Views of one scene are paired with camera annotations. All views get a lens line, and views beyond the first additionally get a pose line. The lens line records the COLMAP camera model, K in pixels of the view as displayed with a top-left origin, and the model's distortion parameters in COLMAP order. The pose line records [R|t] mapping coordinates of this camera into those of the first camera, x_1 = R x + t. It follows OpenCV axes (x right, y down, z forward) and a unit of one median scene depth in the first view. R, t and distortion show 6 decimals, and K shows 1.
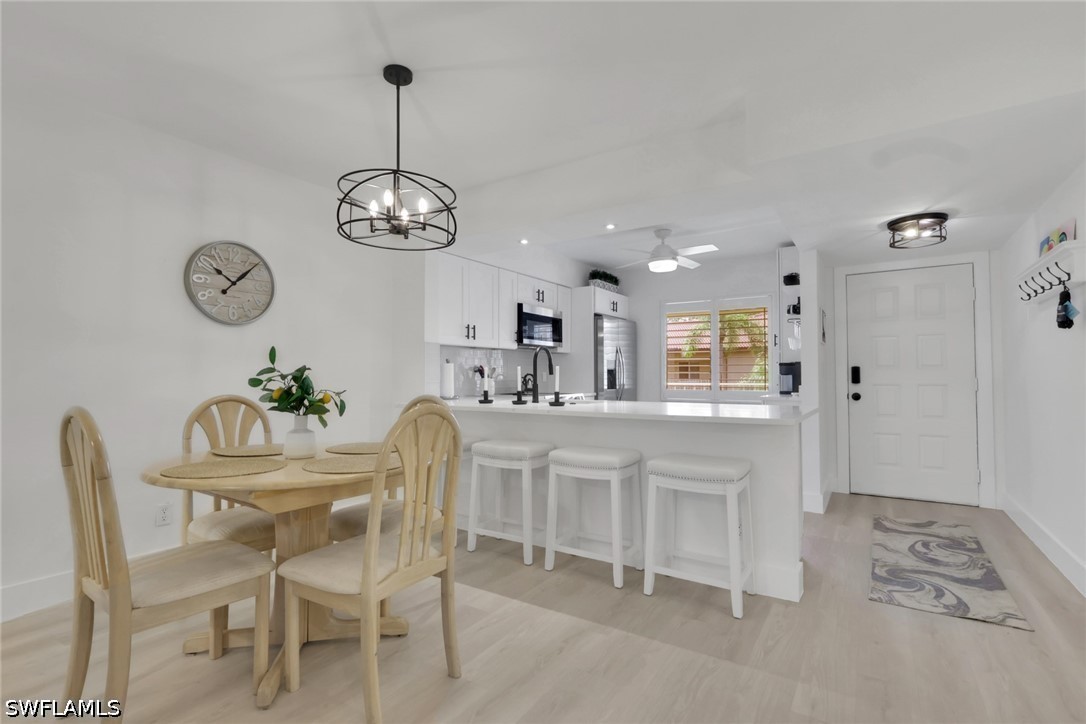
lens RADIAL K [[516.6, 0, 523.3], [0, 516.6, 364.1], [0, 0, 1]] dist [-0.002134, 0.000175]
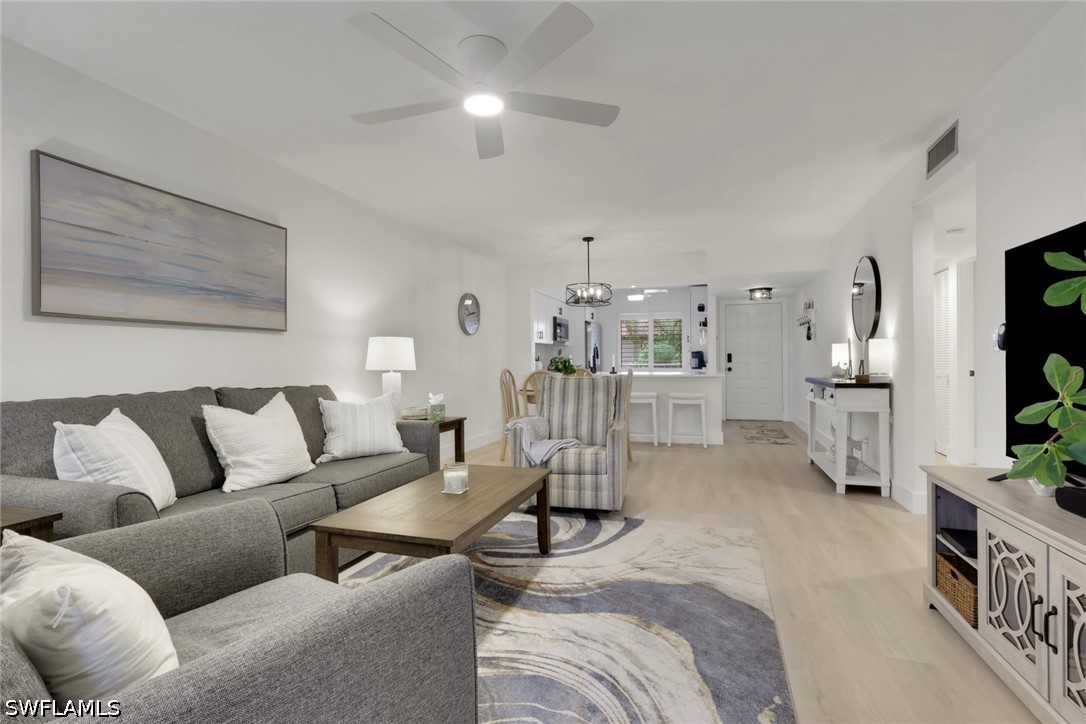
lens RADIAL K [[510.6, 0, 534.6], [0, 510.6, 362.5], [0, 0, 1]] dist [-0.001999, 0.000159]
pose [[0.964859, -0.009575, 0.262595, -0.578301], [0.002779, 0.999652, 0.026240, -0.014226], [-0.262754, -0.024588, 0.964549, -0.669395]]
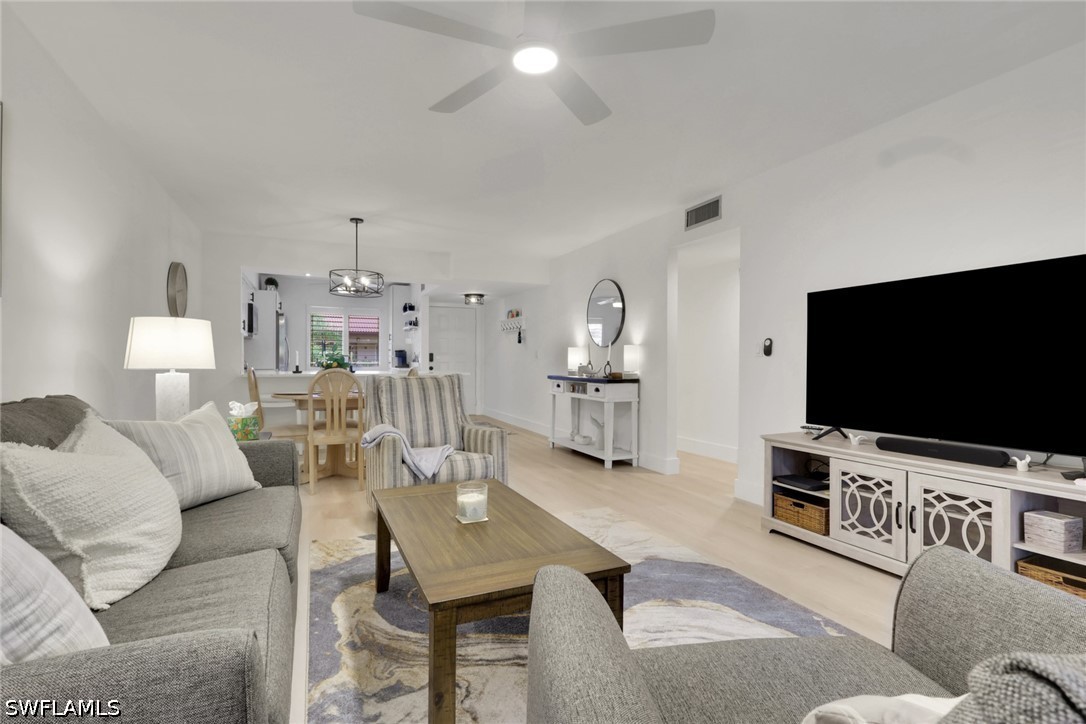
lens RADIAL K [[510.6, 0, 534.6], [0, 510.6, 362.5], [0, 0, 1]] dist [-0.001999, 0.000159]
pose [[0.537074, -0.002460, 0.843532, -0.843935], [-0.025492, 0.999492, 0.019145, -0.007479], [-0.843150, -0.031785, 0.536738, -0.416856]]
